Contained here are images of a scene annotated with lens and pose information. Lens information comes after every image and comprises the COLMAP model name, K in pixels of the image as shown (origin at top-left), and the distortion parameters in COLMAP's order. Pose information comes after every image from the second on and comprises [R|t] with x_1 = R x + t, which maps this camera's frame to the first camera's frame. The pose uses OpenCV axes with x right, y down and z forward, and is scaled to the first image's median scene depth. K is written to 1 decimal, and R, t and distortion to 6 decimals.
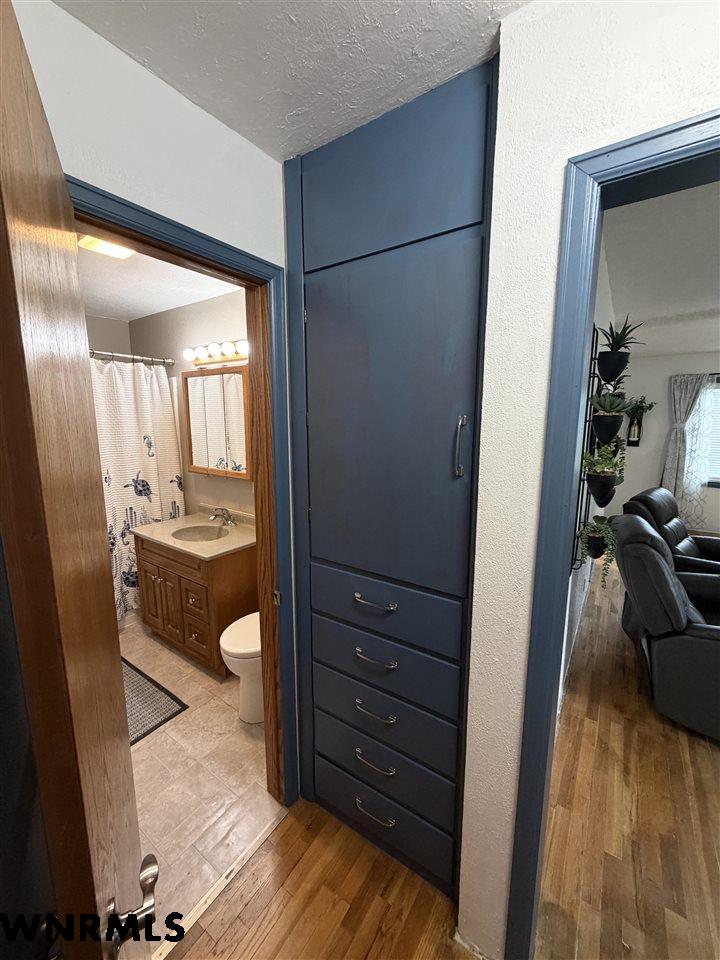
lens RADIAL K [[380.0, 0, 359.9], [0, 380.0, 476.3], [0, 0, 1]] dist [-0.000602, 0.000082]
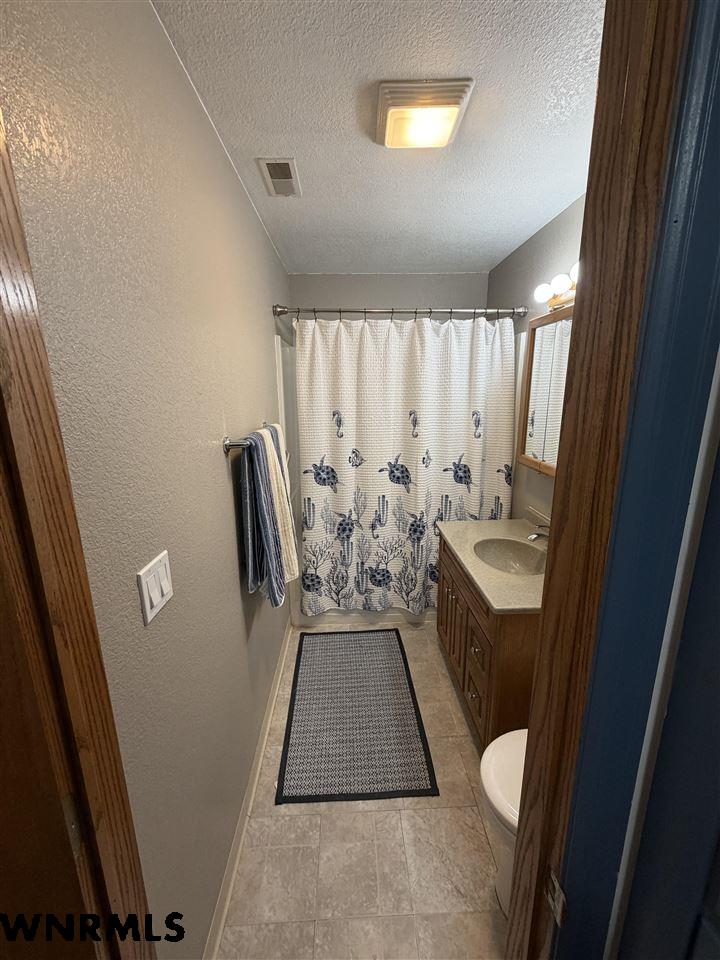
lens RADIAL K [[380.0, 0, 359.9], [0, 380.0, 476.3], [0, 0, 1]] dist [-0.000602, 0.000082]
pose [[0.600480, 0.169034, -0.781570, -0.058982], [-0.114118, 0.985513, 0.125465, -0.044102], [0.791455, 0.013852, 0.611071, 0.318289]]
